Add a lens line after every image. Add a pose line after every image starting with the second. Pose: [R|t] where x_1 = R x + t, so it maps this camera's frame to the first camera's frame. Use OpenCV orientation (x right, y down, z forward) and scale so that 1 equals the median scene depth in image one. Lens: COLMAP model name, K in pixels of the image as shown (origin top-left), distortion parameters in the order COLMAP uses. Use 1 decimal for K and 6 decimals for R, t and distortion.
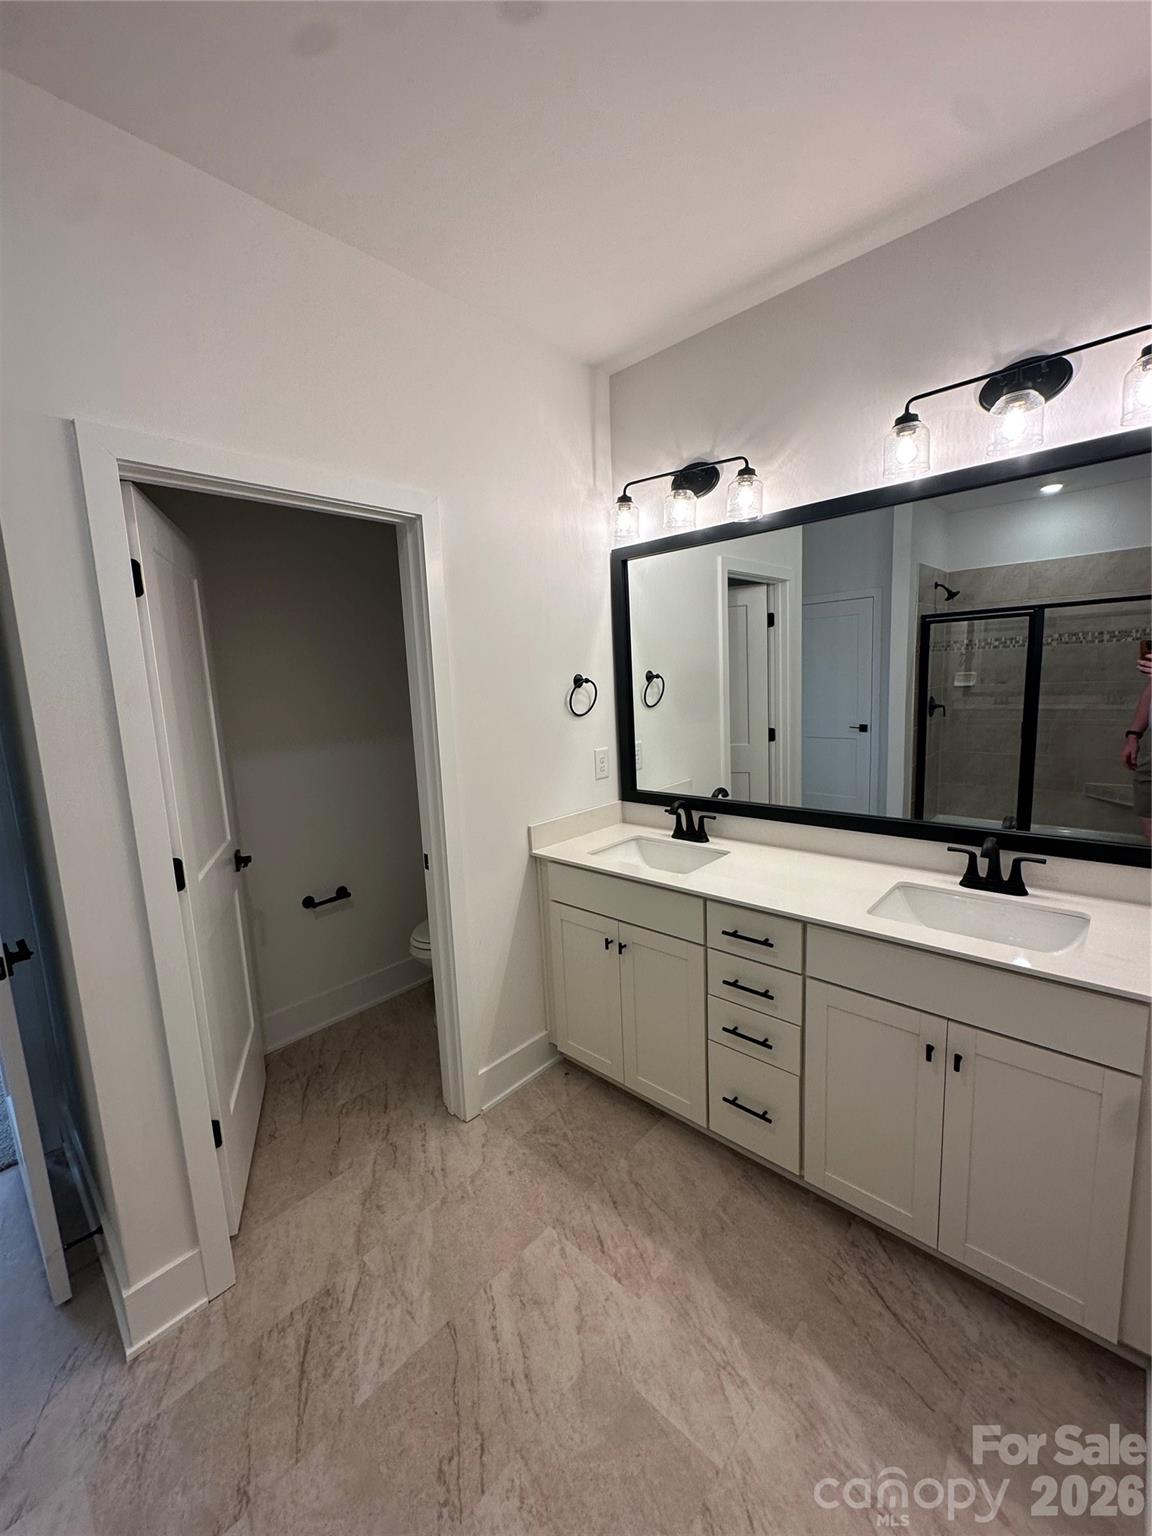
lens RADIAL K [[611.1, 0, 574.8], [0, 611.1, 769.9], [0, 0, 1]] dist [-0.004391, 0.000879]
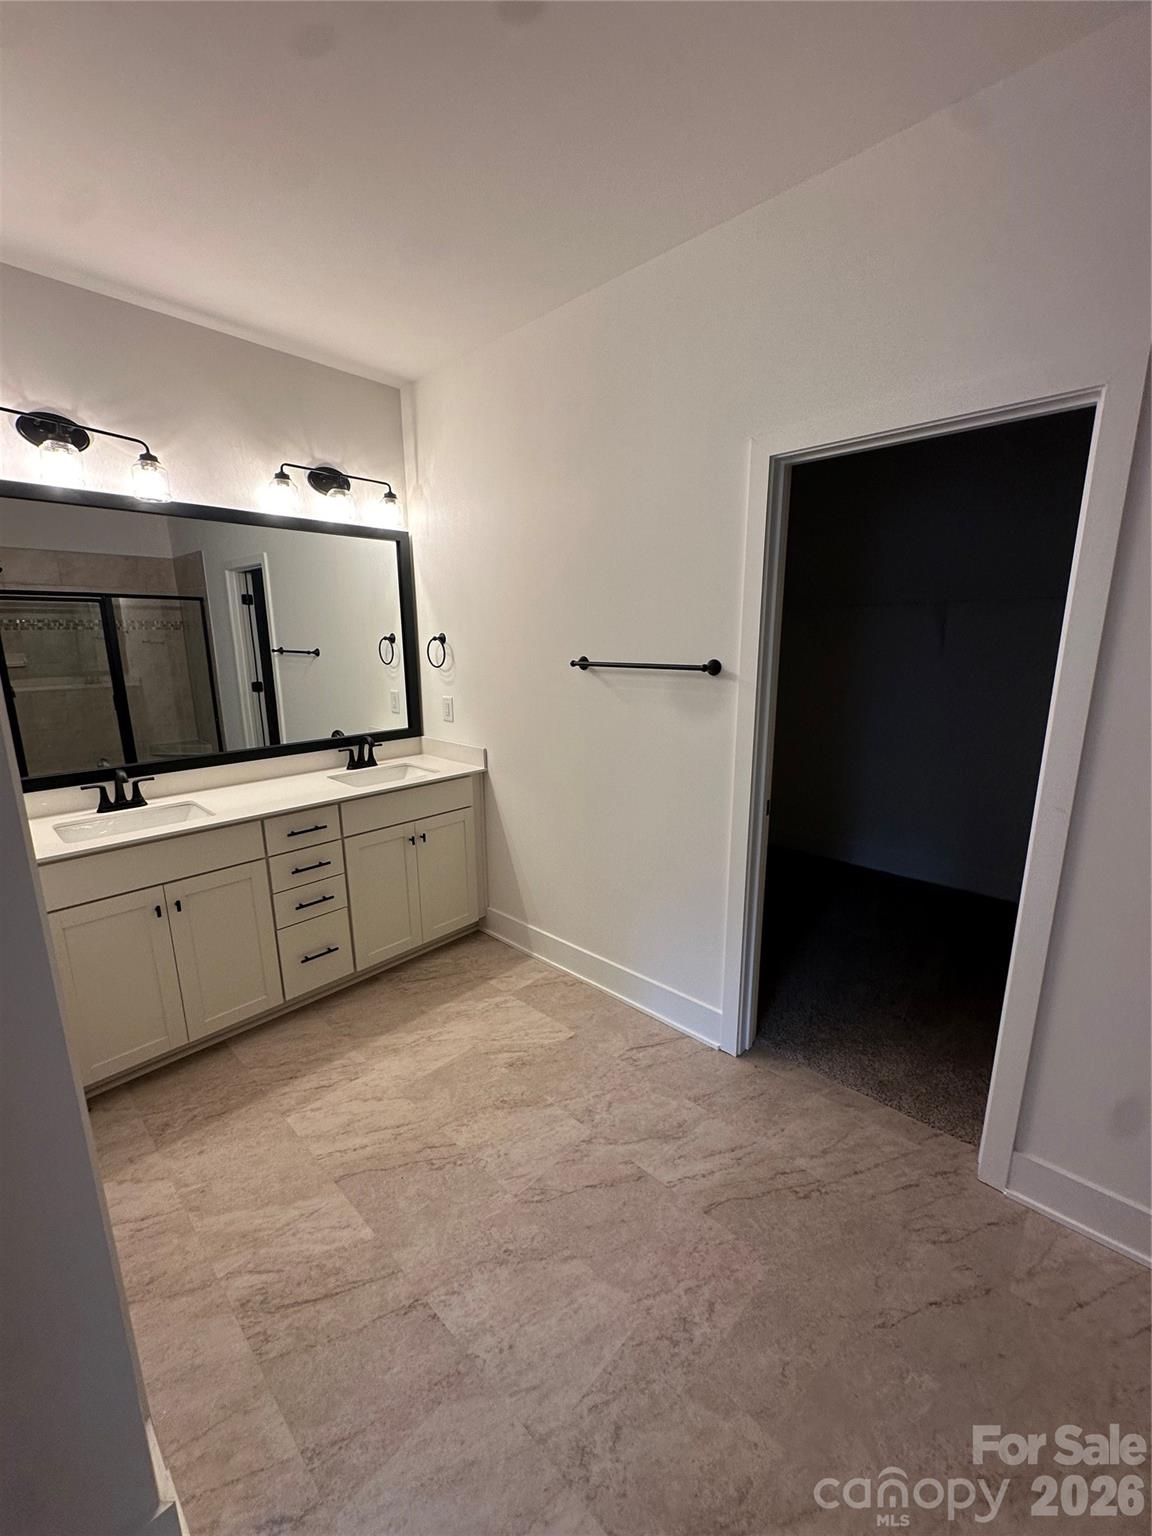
lens RADIAL K [[611.1, 0, 579.7], [0, 611.1, 770.7], [0, 0, 1]] dist [-0.004391, 0.000879]
pose [[0.000789, -0.170196, 0.985410, -1.113725], [0.155826, 0.973394, 0.167996, 0.005060], [-0.987784, 0.153420, 0.027289, 0.339004]]
